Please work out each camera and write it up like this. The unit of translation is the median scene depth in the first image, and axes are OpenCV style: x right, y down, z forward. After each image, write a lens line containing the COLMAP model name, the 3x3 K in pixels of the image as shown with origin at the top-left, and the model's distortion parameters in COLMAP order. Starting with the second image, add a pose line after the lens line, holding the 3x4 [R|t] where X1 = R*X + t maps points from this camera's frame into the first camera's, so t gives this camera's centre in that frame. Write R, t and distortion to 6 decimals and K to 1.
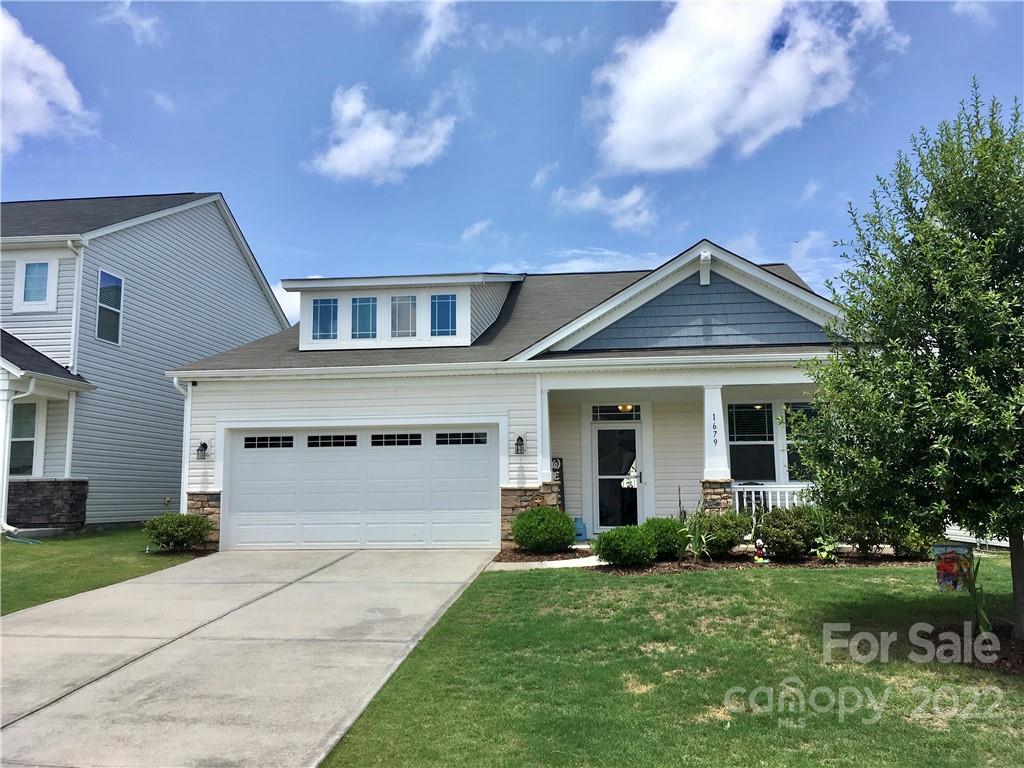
lens RADIAL K [[872.0, 0, 512.0], [0, 872.0, 384.0], [0, 0, 1]] dist [0.081746, -0.109603]
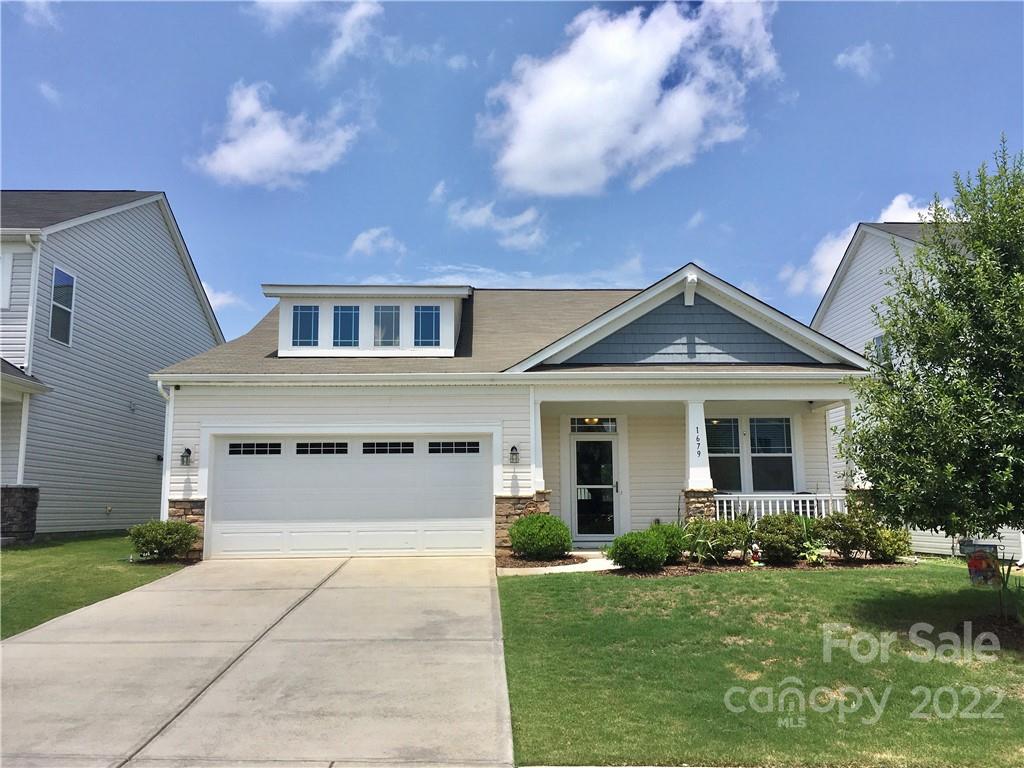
lens RADIAL K [[872.0, 0, 512.0], [0, 872.0, 384.0], [0, 0, 1]] dist [0.081746, -0.109603]
pose [[0.989257, 0.023393, 0.144306, -0.136956], [-0.020880, 0.999603, -0.018904, 0.006257], [-0.144691, 0.015687, 0.989353, -0.016850]]
